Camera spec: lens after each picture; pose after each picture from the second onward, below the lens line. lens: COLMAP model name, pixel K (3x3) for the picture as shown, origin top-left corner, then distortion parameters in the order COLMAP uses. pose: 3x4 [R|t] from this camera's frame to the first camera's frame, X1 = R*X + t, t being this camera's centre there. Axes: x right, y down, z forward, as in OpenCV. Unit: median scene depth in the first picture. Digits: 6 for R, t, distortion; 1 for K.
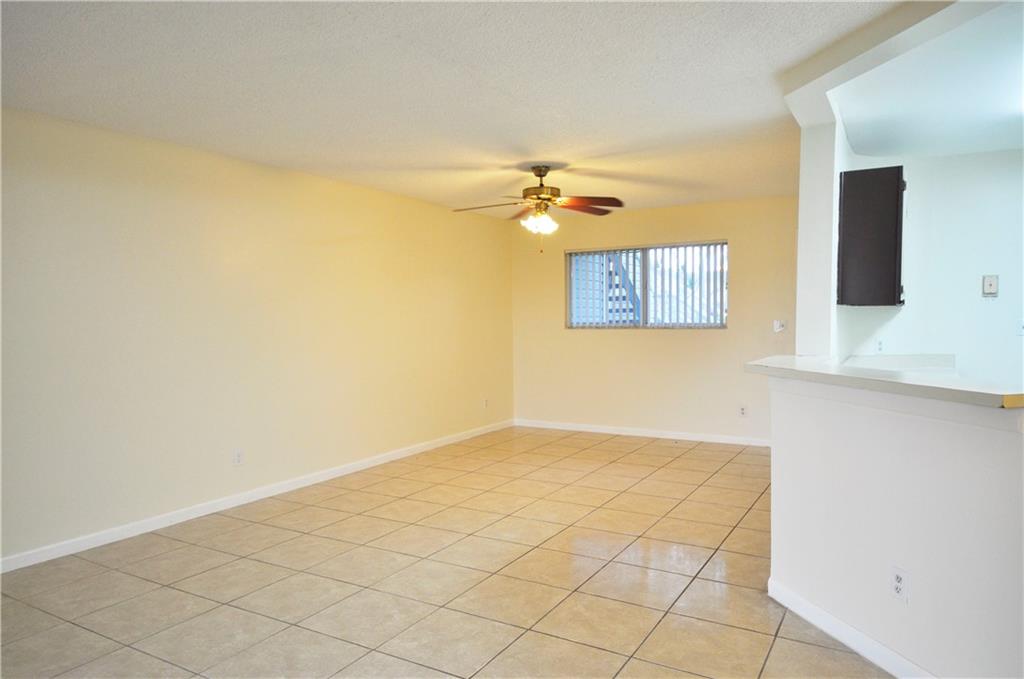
lens RADIAL K [[674.9, 0, 512.0], [0, 674.9, 339.5], [0, 0, 1]] dist [0.012630, 0.000954]
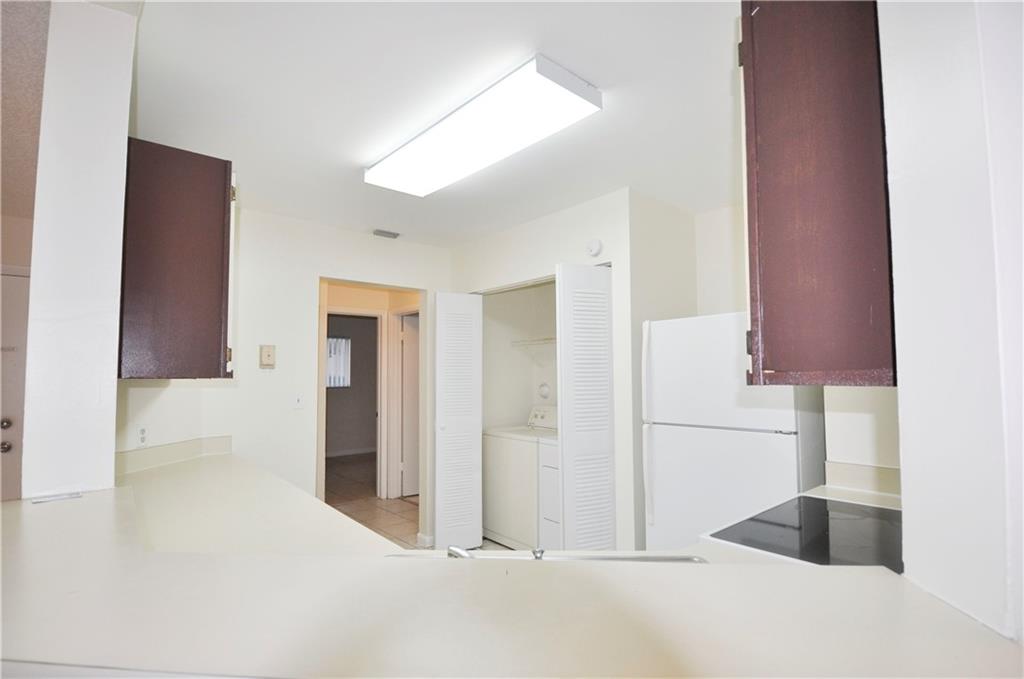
lens RADIAL K [[482.9, 0, 517.2], [0, 482.9, 343.6], [0, 0, 1]] dist [0.000574, 0.000028]
pose [[0.313479, 0.068621, 0.947113, 0.181786], [0.038192, 0.995667, -0.084780, -0.027321], [-0.948827, 0.062749, 0.309500, 0.465182]]
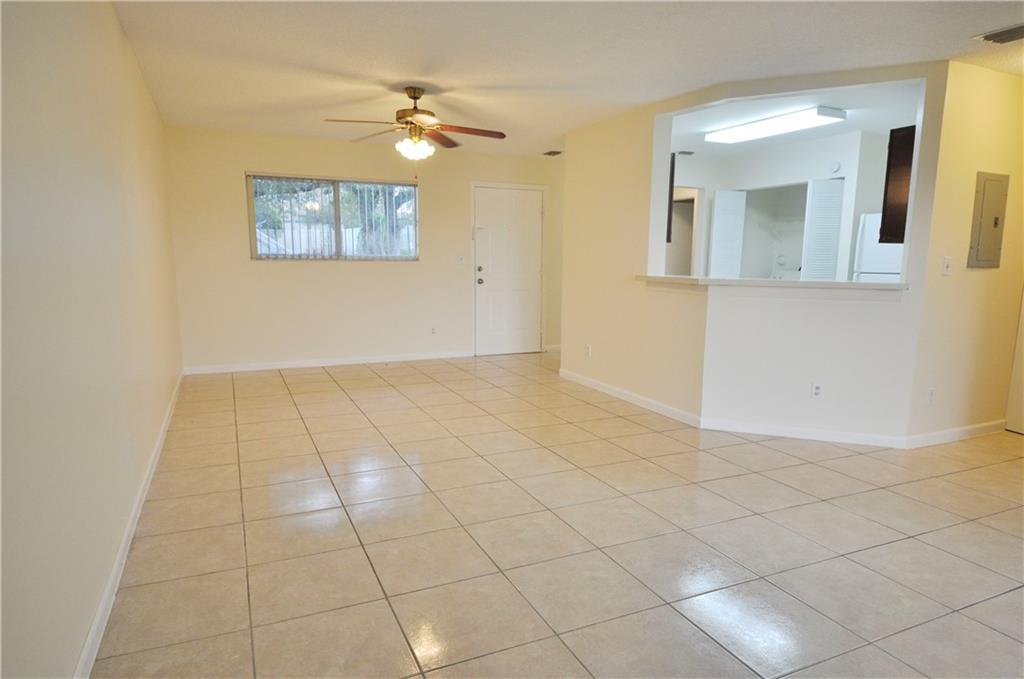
lens RADIAL K [[617.6, 0, 513.2], [0, 617.6, 351.8], [0, 0, 1]] dist [0.025606, -0.030992]
pose [[0.567804, -0.110051, 0.815774, -0.648040], [0.014430, 0.992201, 0.123807, 0.012525], [-0.823037, -0.058526, 0.564964, 0.357952]]
